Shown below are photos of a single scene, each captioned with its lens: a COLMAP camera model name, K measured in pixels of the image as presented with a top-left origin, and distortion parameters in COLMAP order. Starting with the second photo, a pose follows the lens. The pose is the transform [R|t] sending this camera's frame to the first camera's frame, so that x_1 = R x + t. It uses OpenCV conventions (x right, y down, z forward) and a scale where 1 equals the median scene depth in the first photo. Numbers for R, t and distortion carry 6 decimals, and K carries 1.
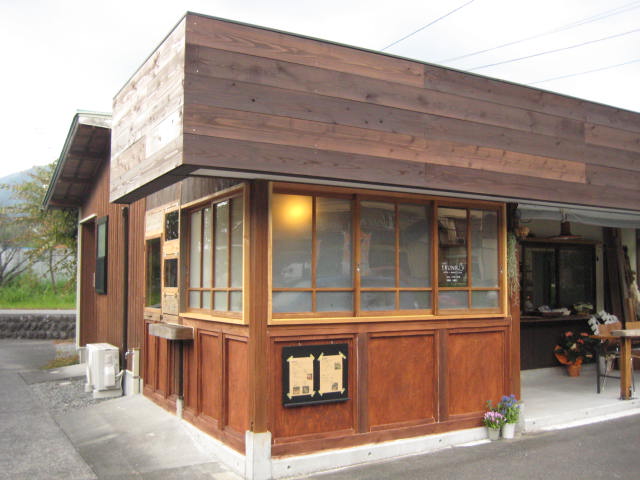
lens RADIAL K [[649.8, 0, 320.0], [0, 649.8, 240.0], [0, 0, 1]] dist [-0.191650, 0.319972]
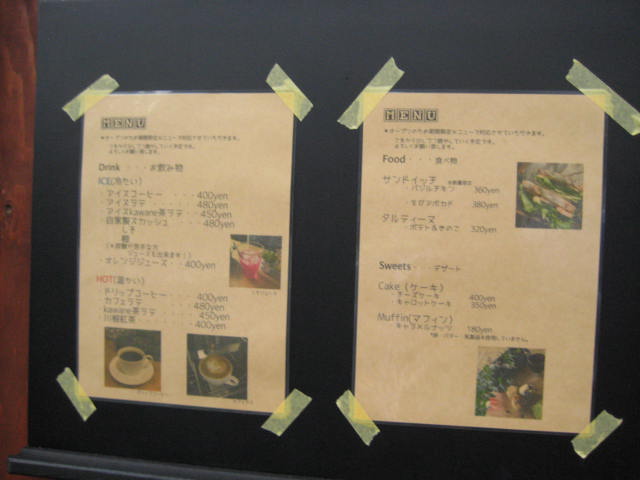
lens RADIAL K [[649.8, 0, 320.0], [0, 649.8, 240.0], [0, 0, 1]] dist [-0.191650, 0.319972]
pose [[0.786184, 0.042435, -0.616534, 0.064117], [0.005678, 0.997102, 0.075869, 0.198544], [0.617966, -0.063147, 0.783665, 0.911999]]
